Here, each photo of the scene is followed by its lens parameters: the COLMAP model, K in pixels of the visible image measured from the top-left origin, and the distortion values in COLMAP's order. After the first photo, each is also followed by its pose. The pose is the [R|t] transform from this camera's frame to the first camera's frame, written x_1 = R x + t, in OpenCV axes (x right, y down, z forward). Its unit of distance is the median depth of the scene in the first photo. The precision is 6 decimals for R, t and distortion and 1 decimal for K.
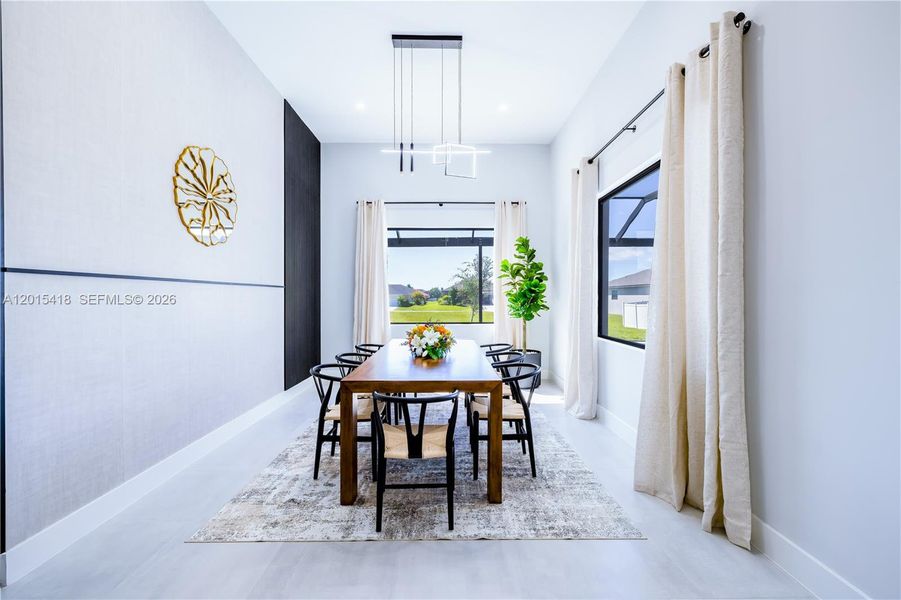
lens RADIAL K [[377.1, 0, 448.6], [0, 377.1, 299.4], [0, 0, 1]] dist [-0.001874, 0.000115]
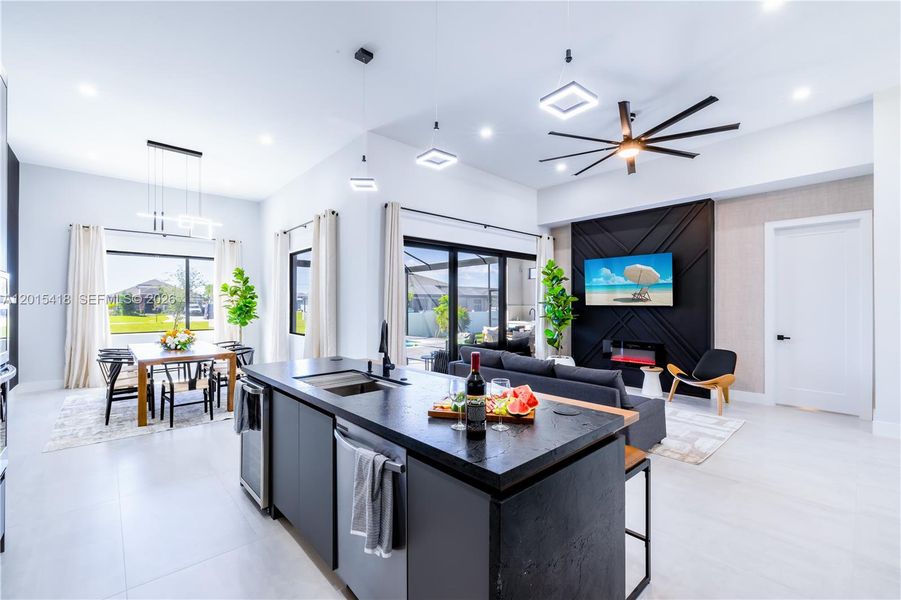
lens RADIAL K [[387.7, 0, 455.0], [0, 387.7, 301.4], [0, 0, 1]] dist [-0.001565, -0.000169]
pose [[0.743782, 0.003317, 0.668414, -0.259402], [0.005010, 0.999932, -0.010537, -0.027920], [-0.668404, 0.011186, 0.743715, -0.939403]]
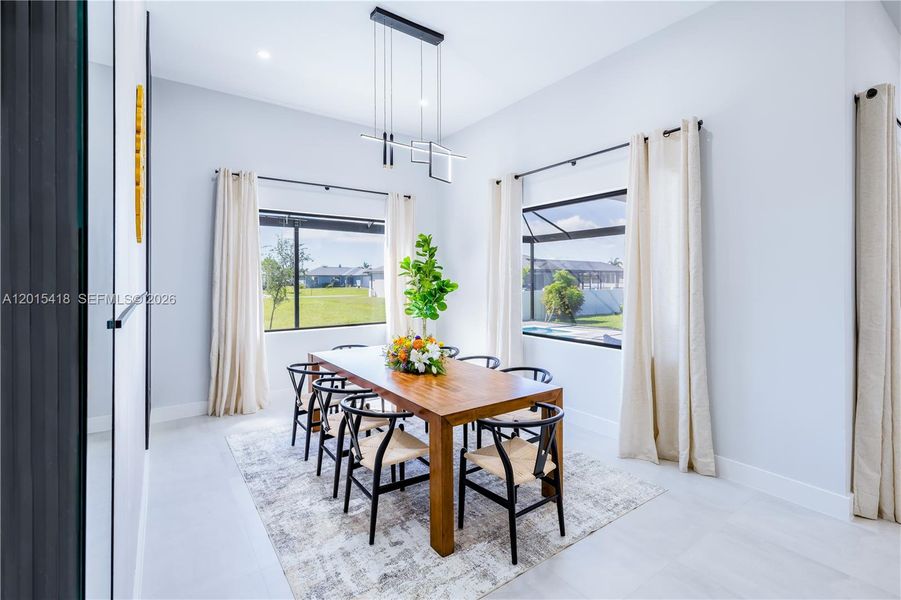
lens RADIAL K [[416.5, 0, 448.8], [0, 416.5, 275.4], [0, 0, 1]] dist [0.003276, 0.000249]
pose [[0.818481, 0.001973, 0.574530, -0.544061], [0.005468, 0.999922, -0.011224, -0.067845], [-0.574507, 0.012328, 0.818407, 0.118953]]
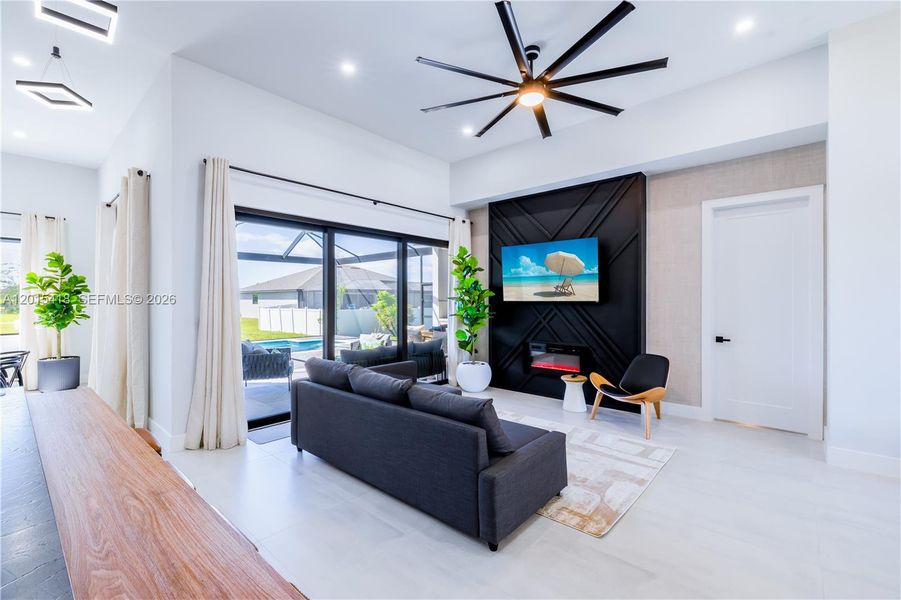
lens RADIAL K [[397.4, 0, 448.5], [0, 397.4, 297.8], [0, 0, 1]] dist [0.001187, 0.000956]
pose [[0.677787, 0.001504, 0.735257, 0.175890], [0.006654, 0.999944, -0.008179, -0.026508], [-0.735228, 0.010436, 0.677739, -0.889418]]
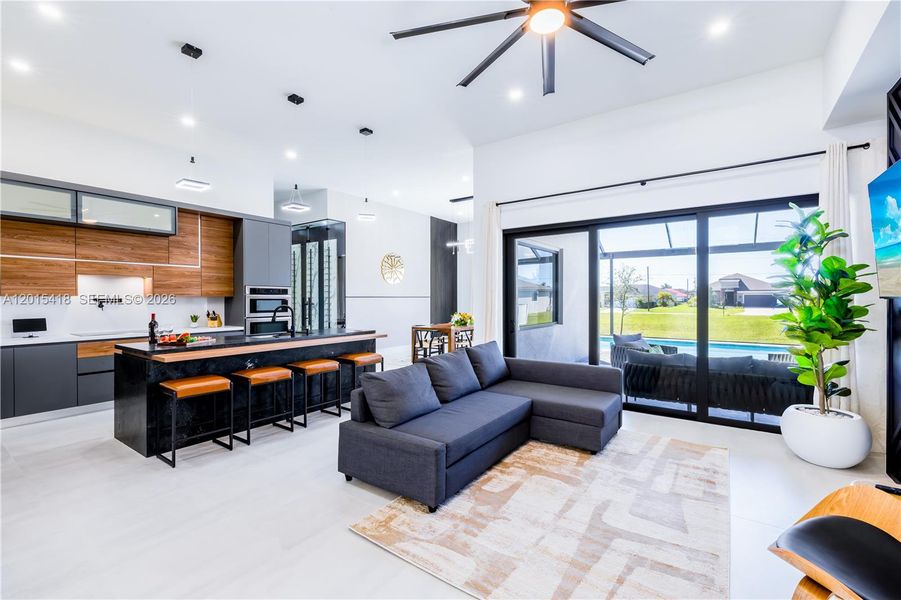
lens RADIAL K [[387.7, 0, 455.0], [0, 387.7, 301.4], [0, 0, 1]] dist [-0.001565, -0.000169]
pose [[0.806047, 0.003229, -0.591842, 1.392977], [-0.001533, 0.999993, 0.003369, -0.021746], [0.591849, -0.001808, 0.806047, -1.051850]]
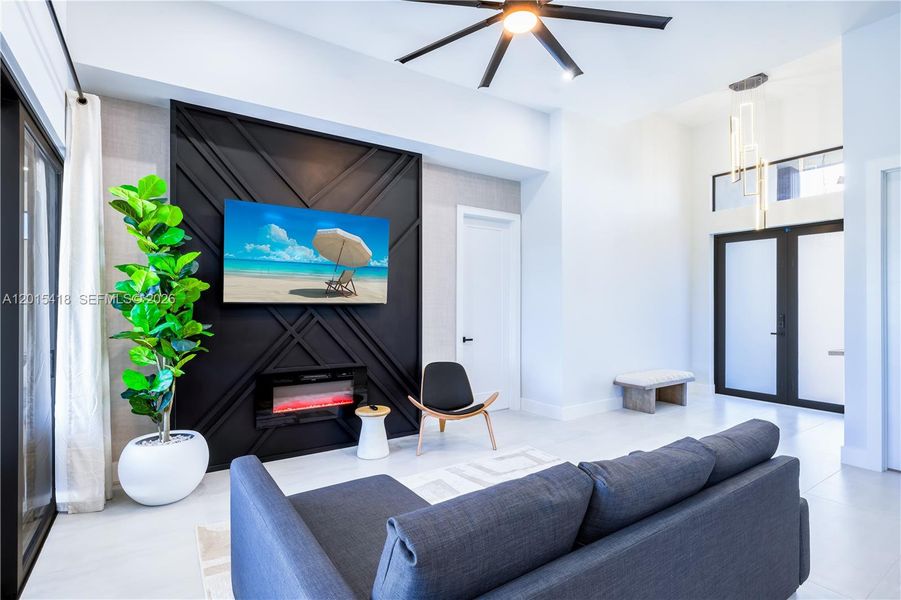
lens RADIAL K [[450.9, 0, 465.5], [0, 450.9, 303.9], [0, 0, 1]] dist [-0.000227, -0.000087]
pose [[-0.558526, 0.001328, 0.829486, 0.457607], [0.005390, 0.999983, 0.002029, -0.021271], [-0.829469, 0.005604, -0.558524, 0.270252]]
